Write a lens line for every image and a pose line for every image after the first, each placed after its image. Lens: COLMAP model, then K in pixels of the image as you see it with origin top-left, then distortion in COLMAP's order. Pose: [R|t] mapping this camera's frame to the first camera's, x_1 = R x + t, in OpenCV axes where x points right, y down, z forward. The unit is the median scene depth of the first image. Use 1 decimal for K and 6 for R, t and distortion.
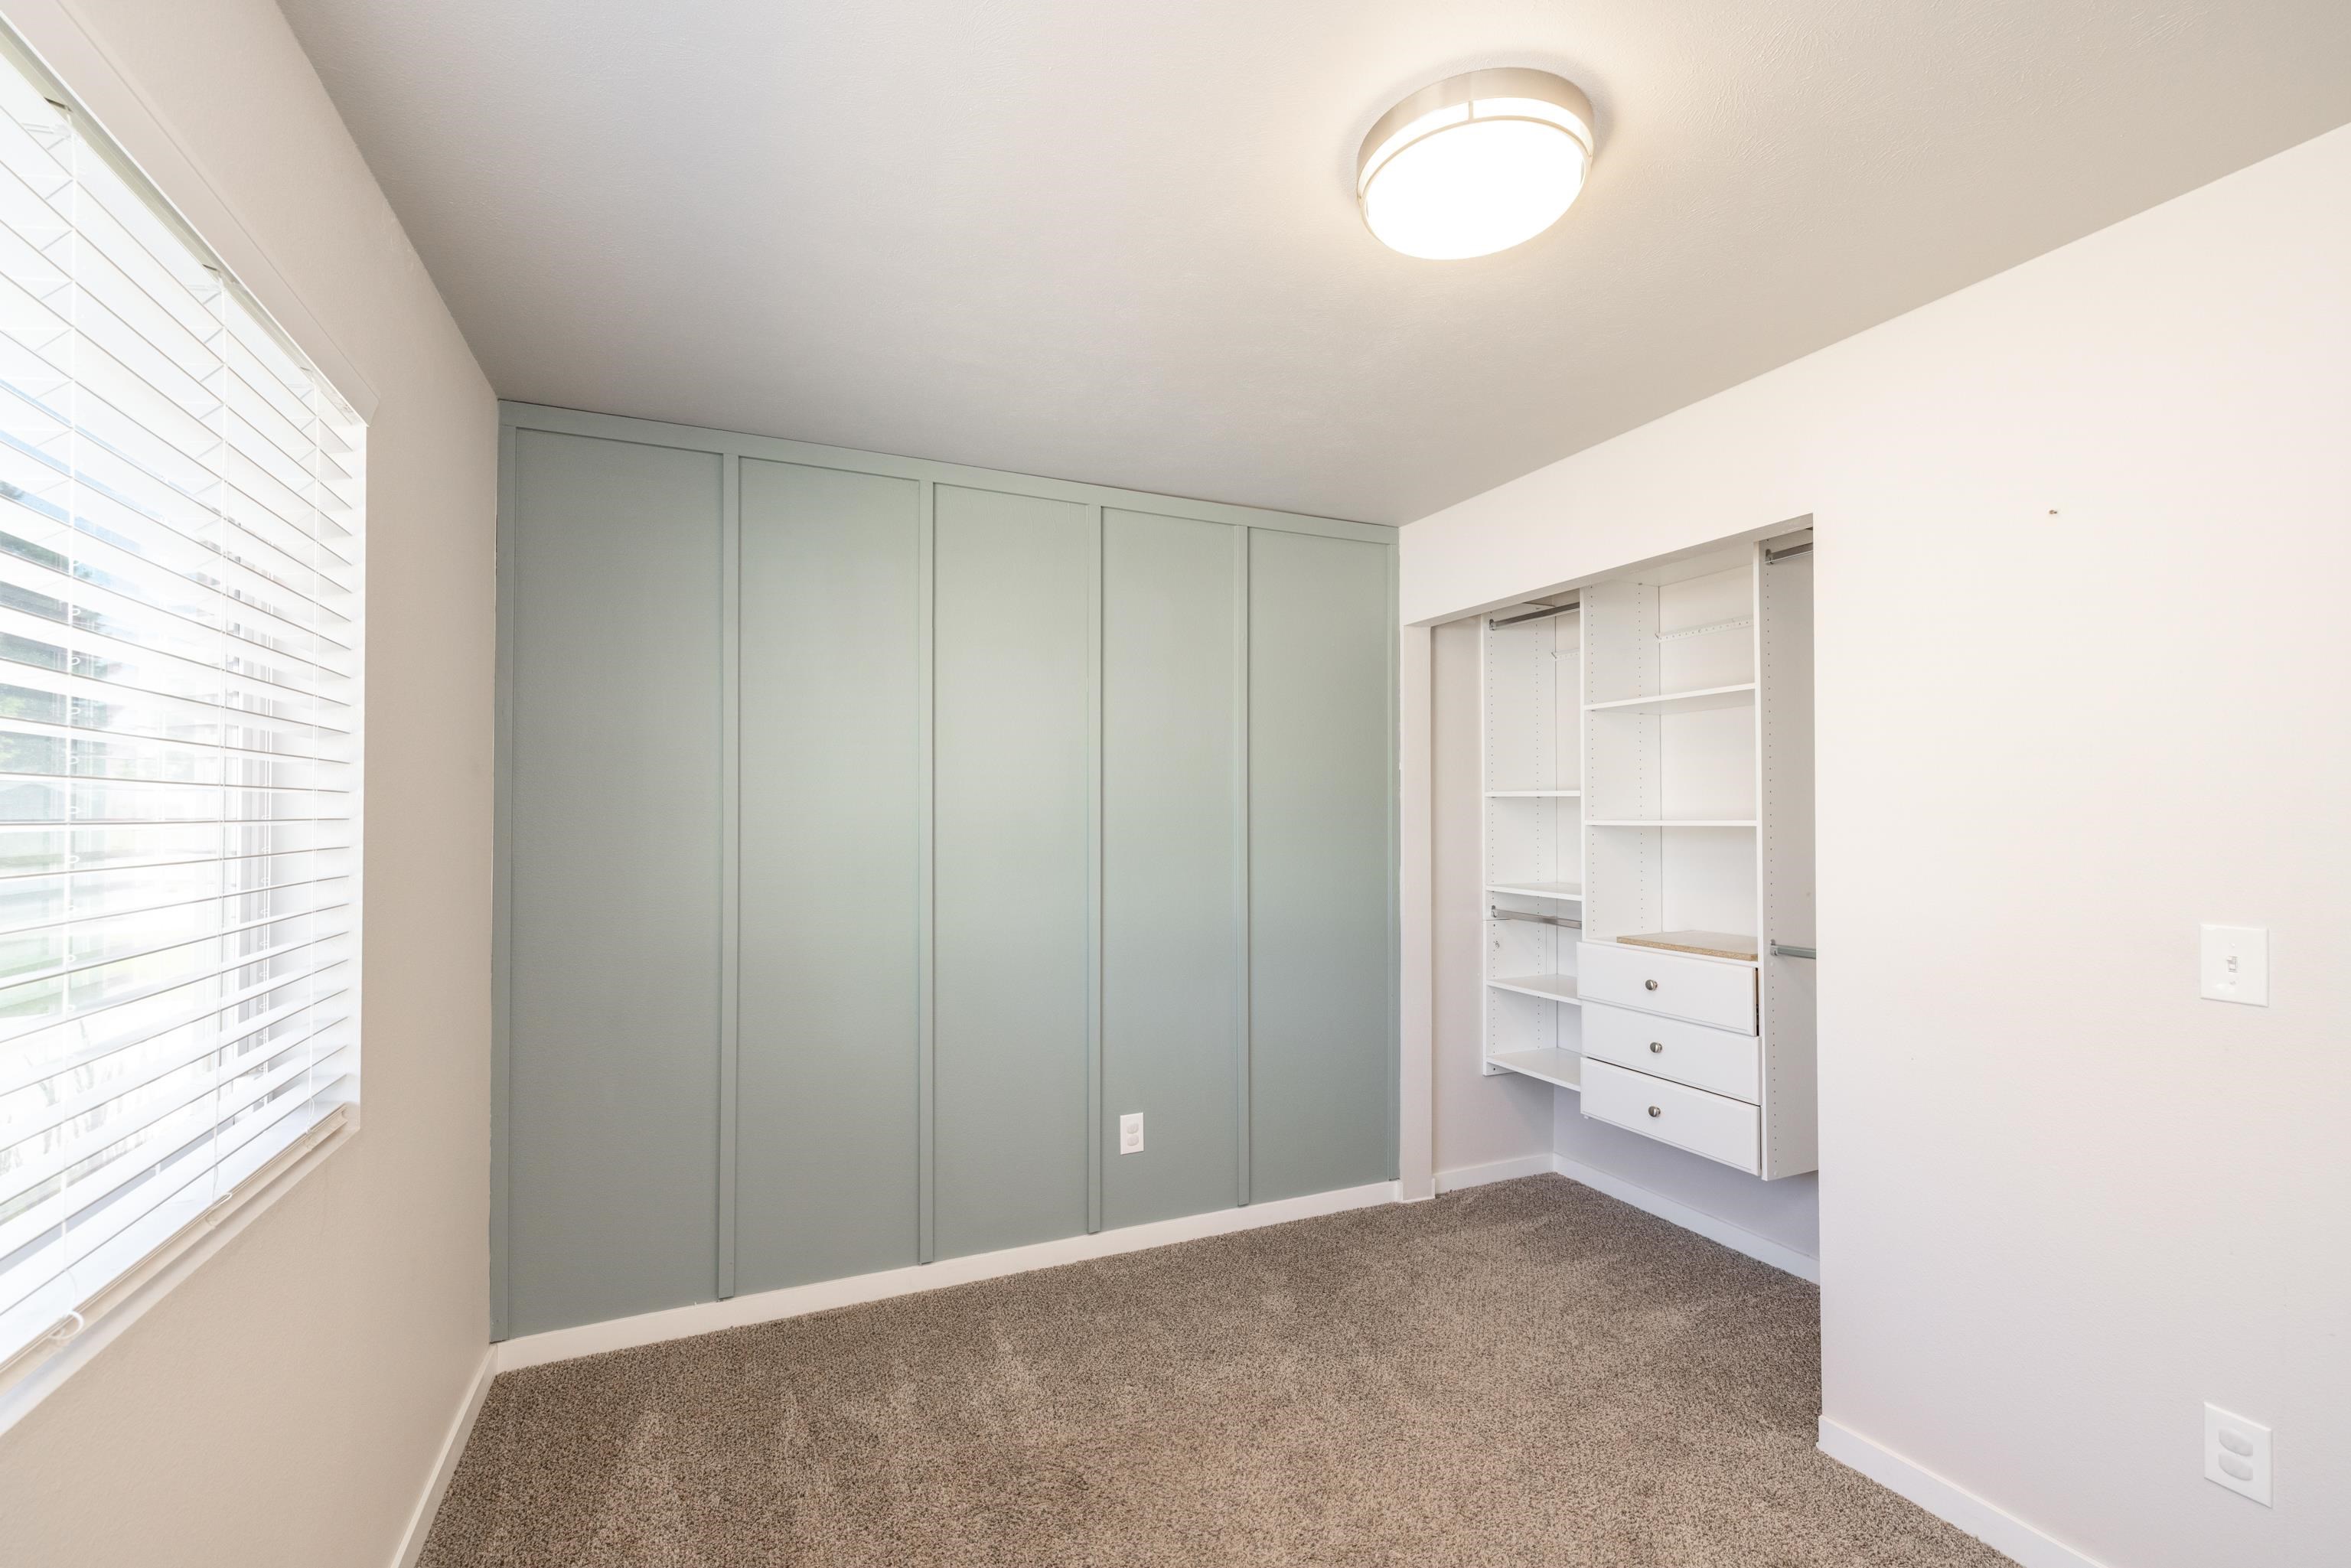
lens RADIAL K [[993.7, 0, 1177.3], [0, 993.7, 779.8], [0, 0, 1]] dist [0.003209, 0.000227]
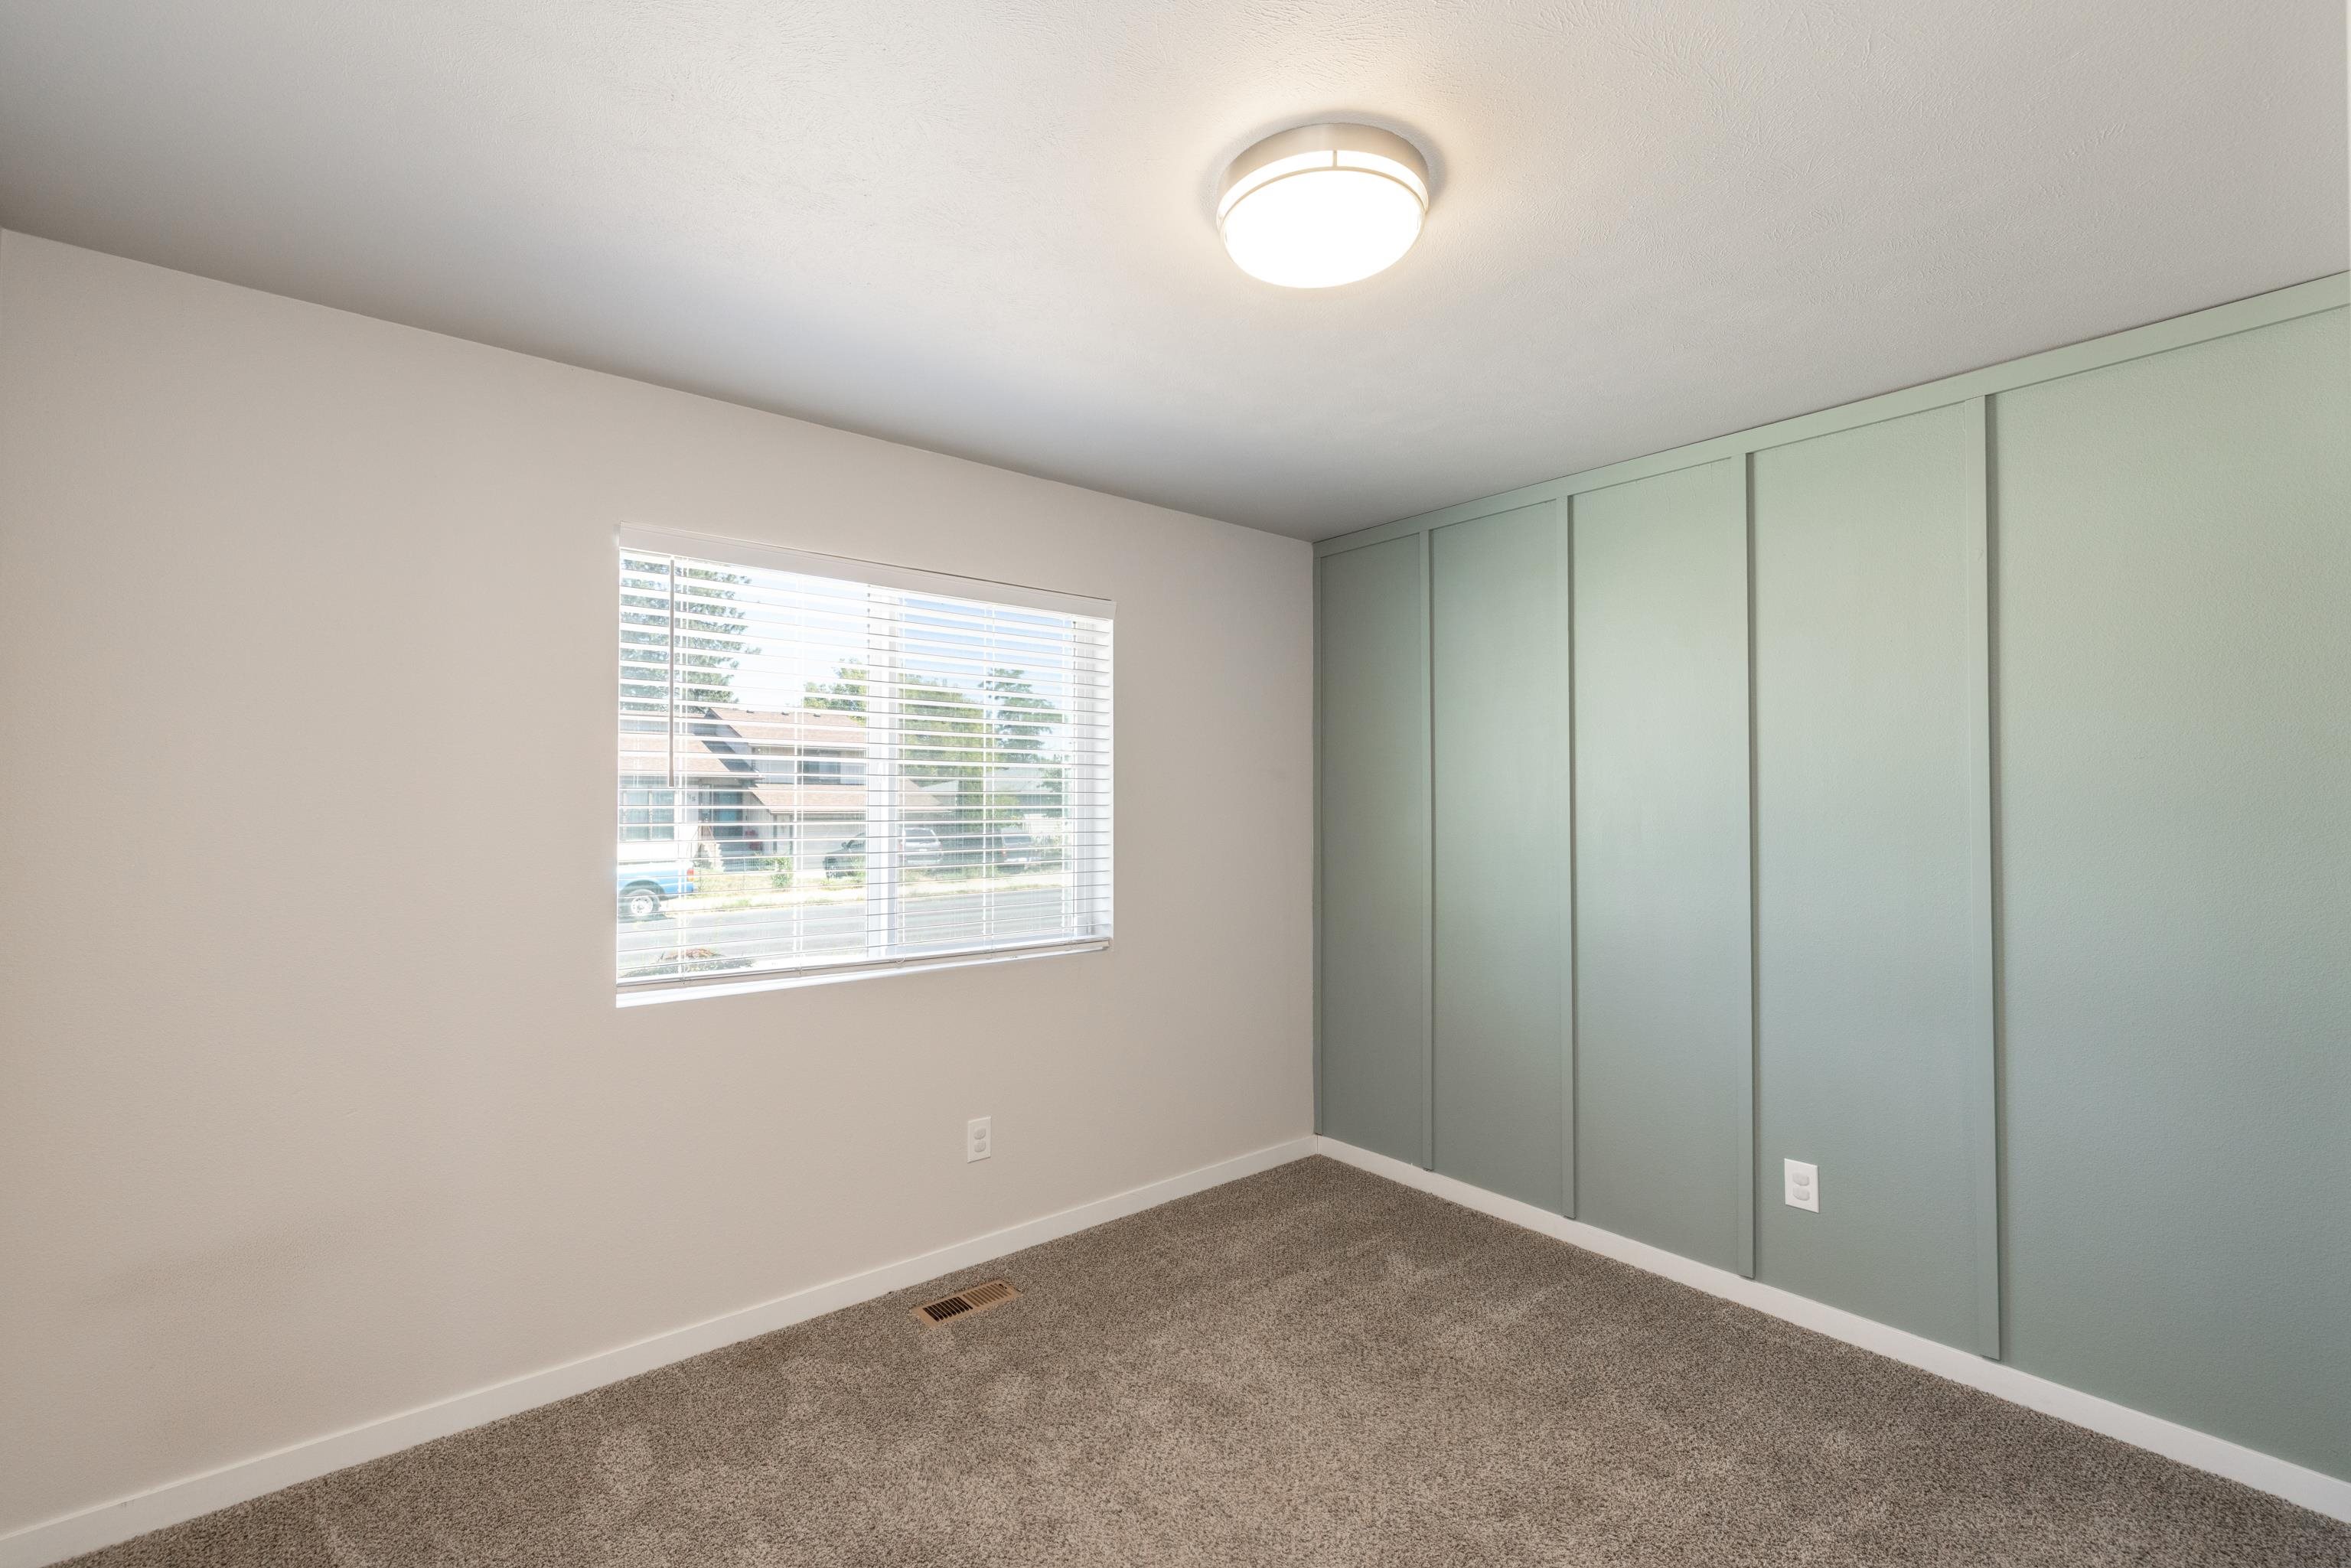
lens RADIAL K [[993.7, 0, 1177.3], [0, 993.7, 779.8], [0, 0, 1]] dist [0.003209, 0.000227]
pose [[0.288395, -0.023952, -0.957212, 0.730201], [0.034102, 0.999310, -0.014731, 0.008103], [0.956904, -0.028394, 0.289013, 0.308371]]
